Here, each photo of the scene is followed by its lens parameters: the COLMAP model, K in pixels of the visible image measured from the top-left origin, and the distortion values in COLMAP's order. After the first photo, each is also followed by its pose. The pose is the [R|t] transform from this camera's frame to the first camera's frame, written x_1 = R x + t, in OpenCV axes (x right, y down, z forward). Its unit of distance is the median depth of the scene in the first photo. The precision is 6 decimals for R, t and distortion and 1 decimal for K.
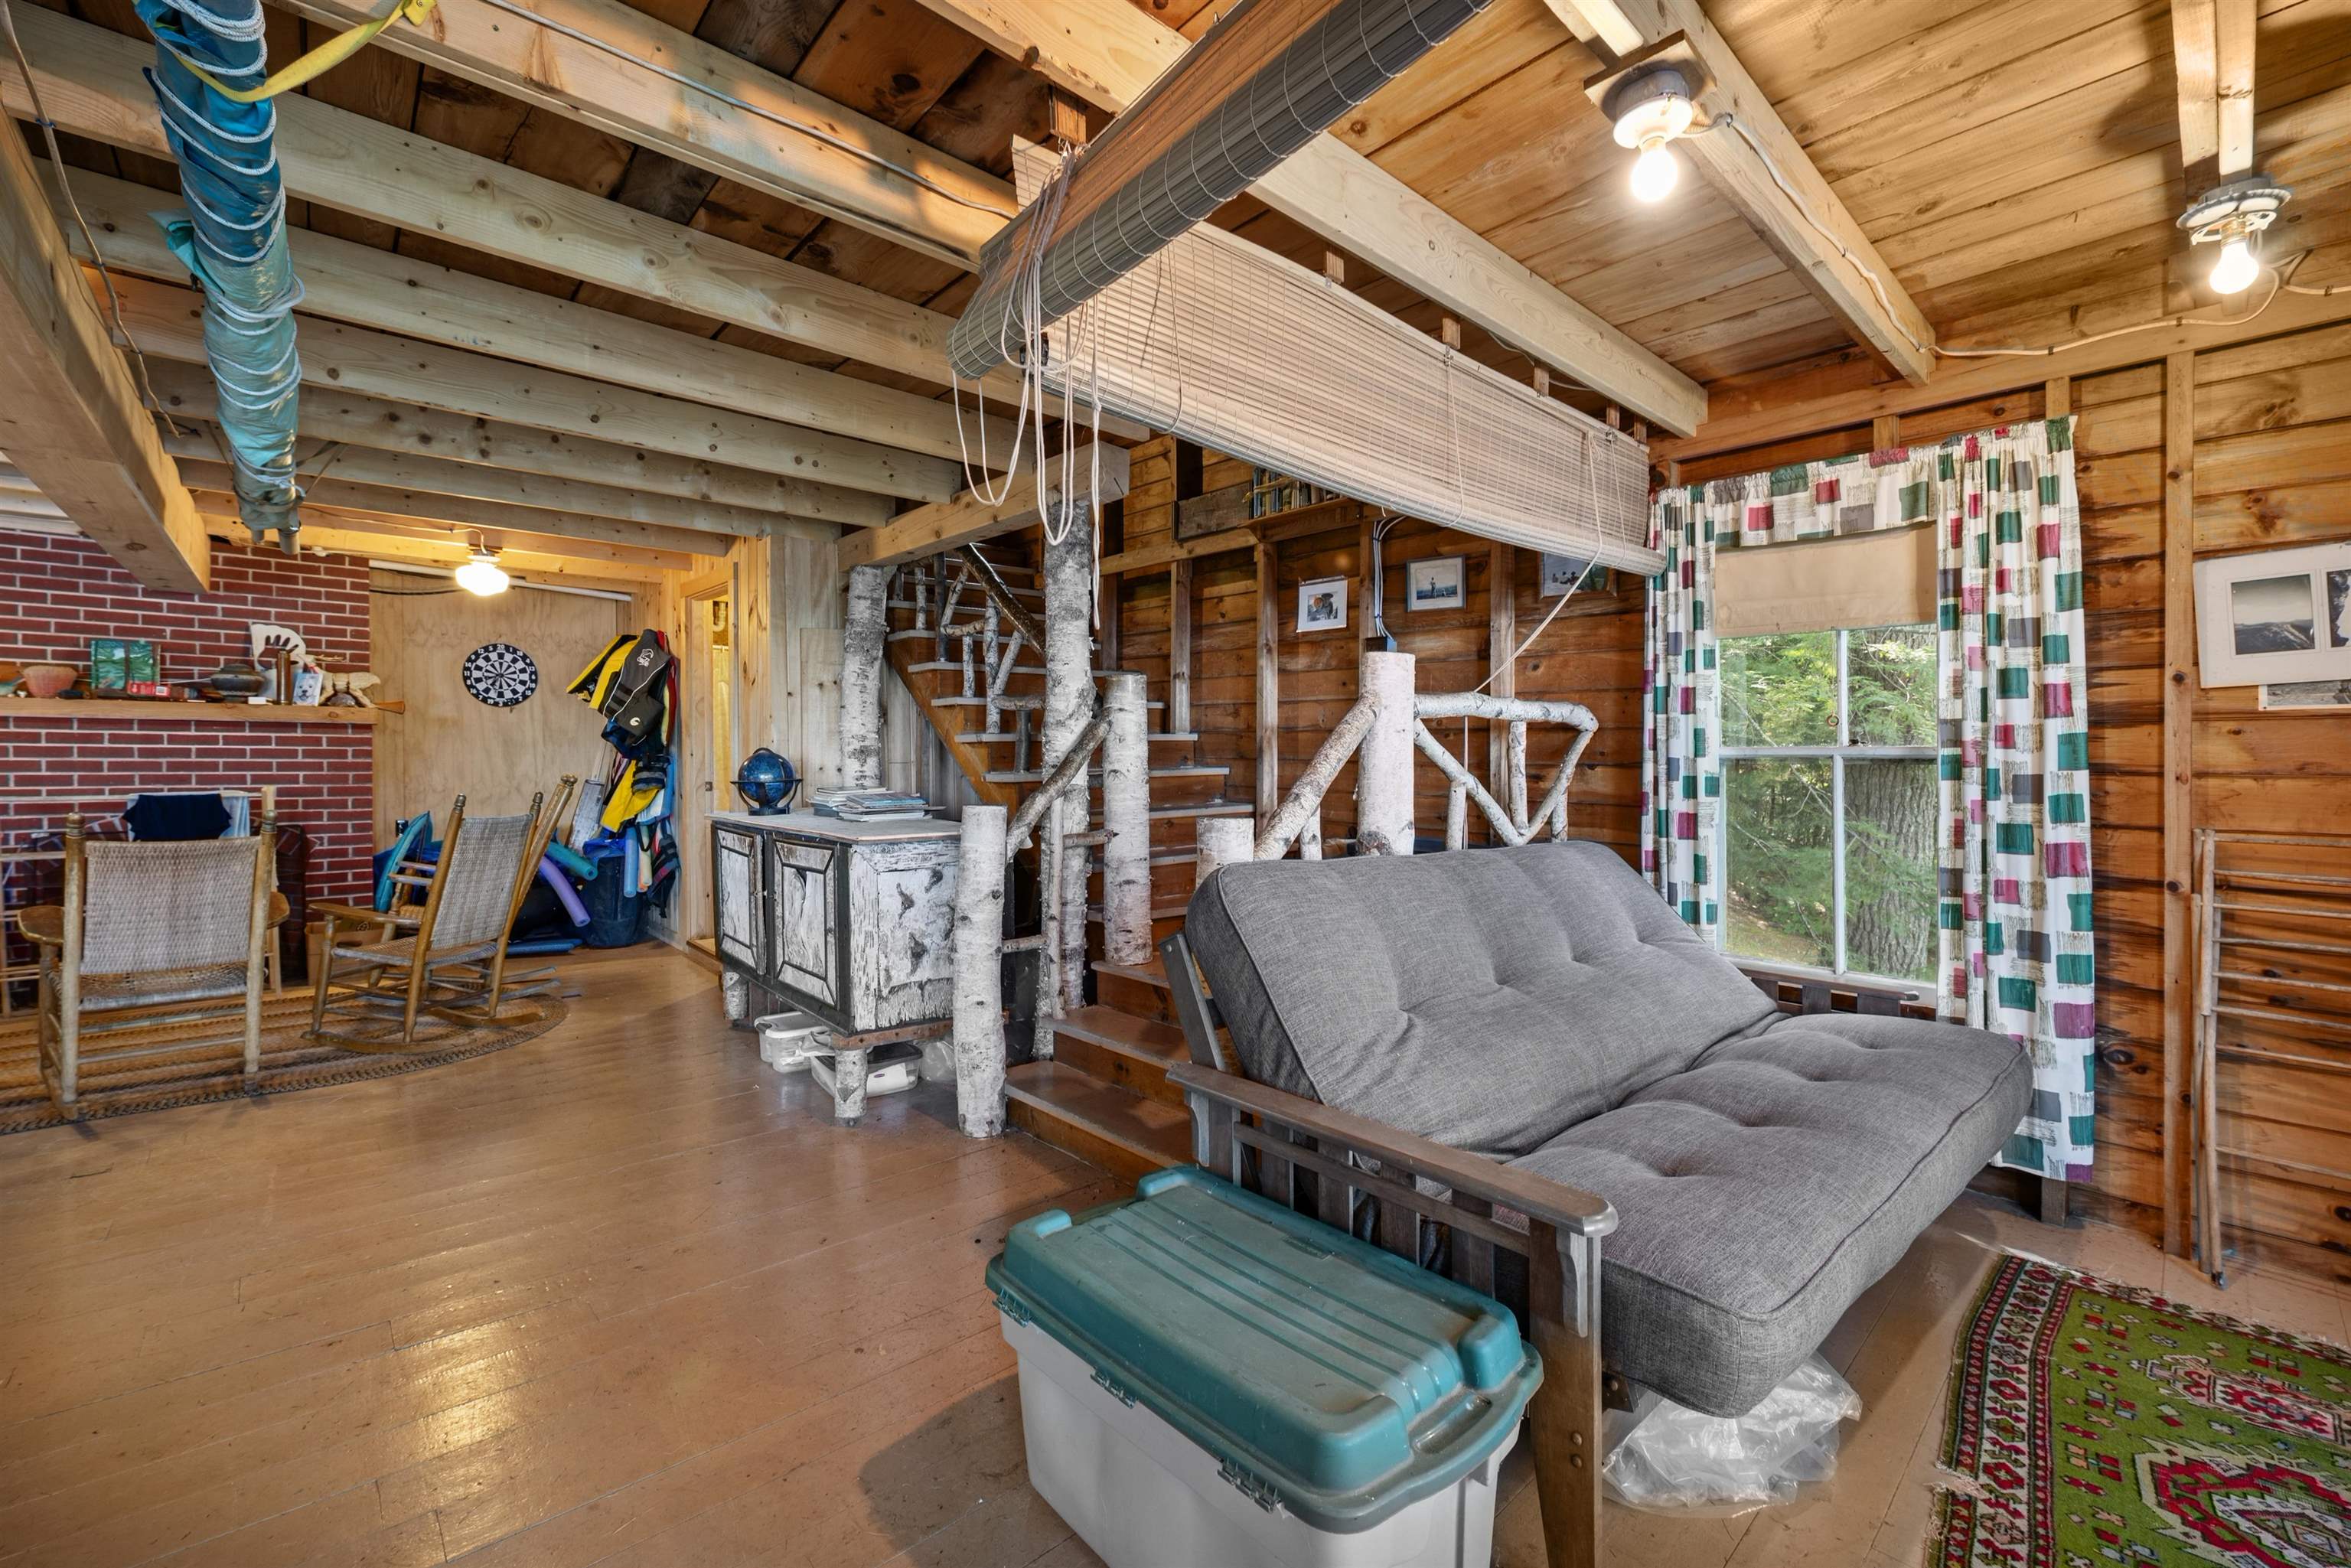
lens RADIAL K [[966.3, 0, 1167.4], [0, 966.3, 750.2], [0, 0, 1]] dist [-0.004645, -0.000444]
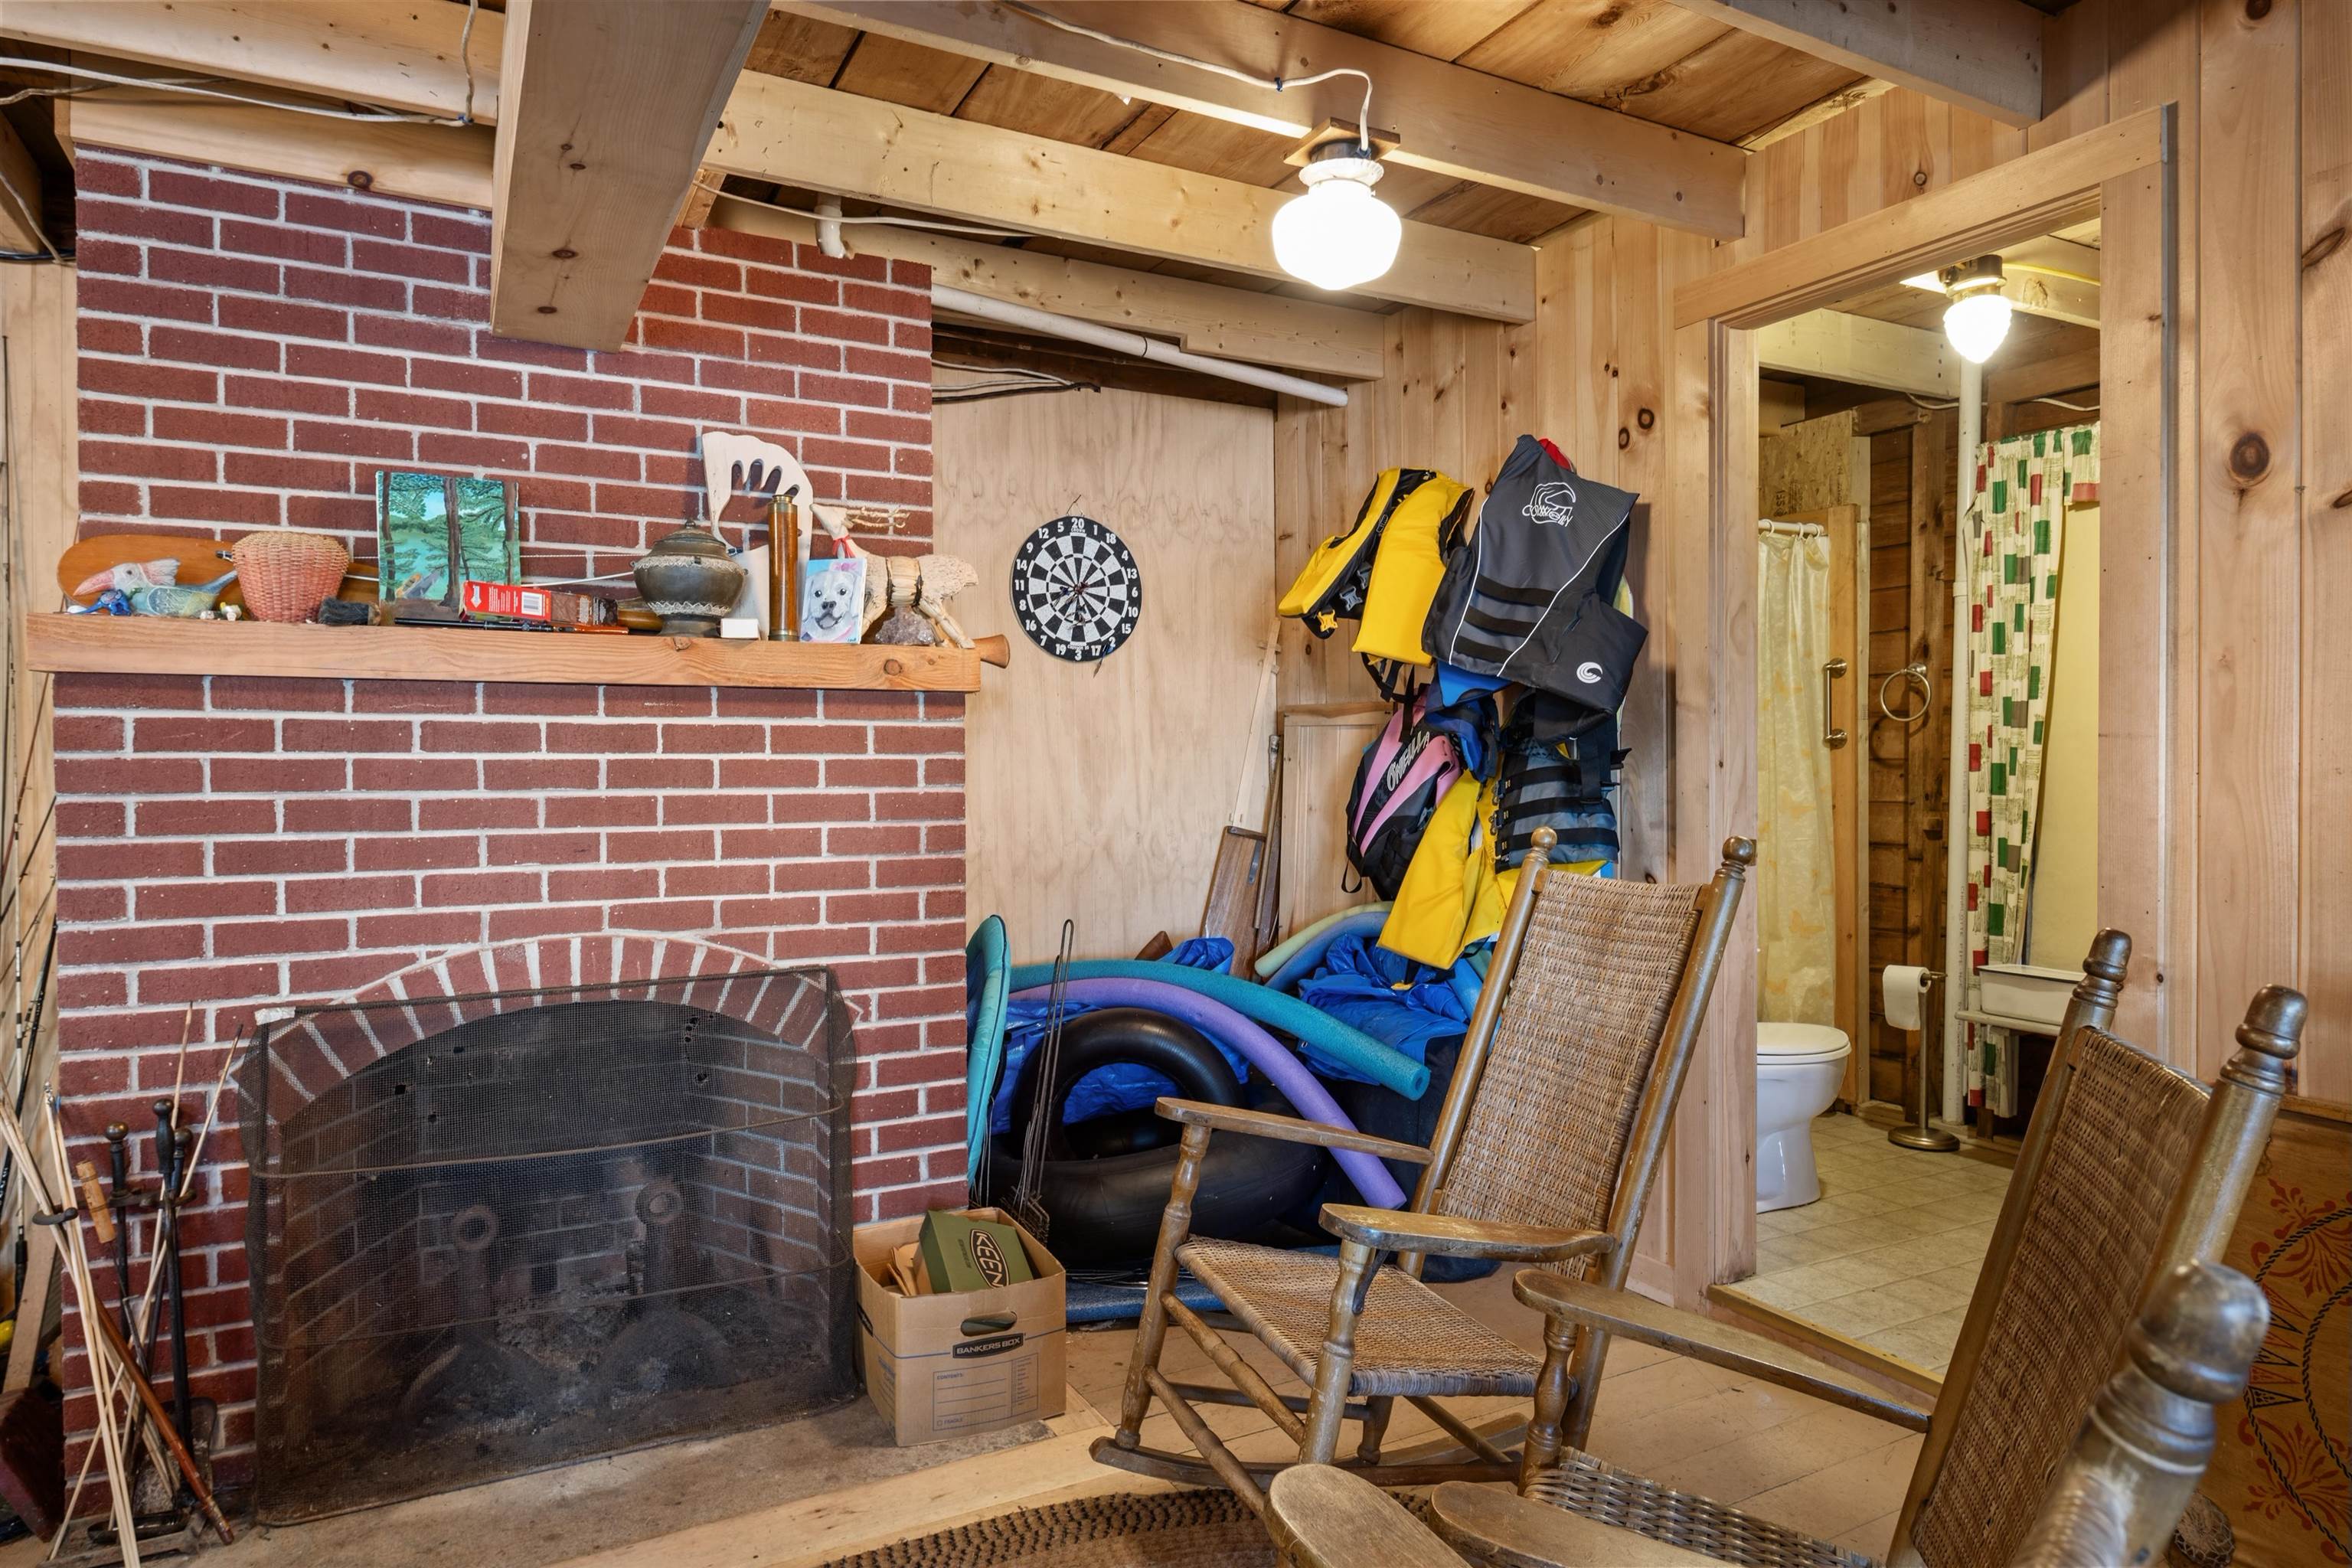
lens RADIAL K [[1385.5, 0, 1171.8], [0, 1385.5, 747.0], [0, 0, 1]] dist [-0.007975, 0.004681]
pose [[0.967161, -0.014993, -0.253721, -0.635685], [0.013327, 0.999877, -0.008283, 0.000013], [0.253814, 0.004630, 0.967242, 0.519145]]
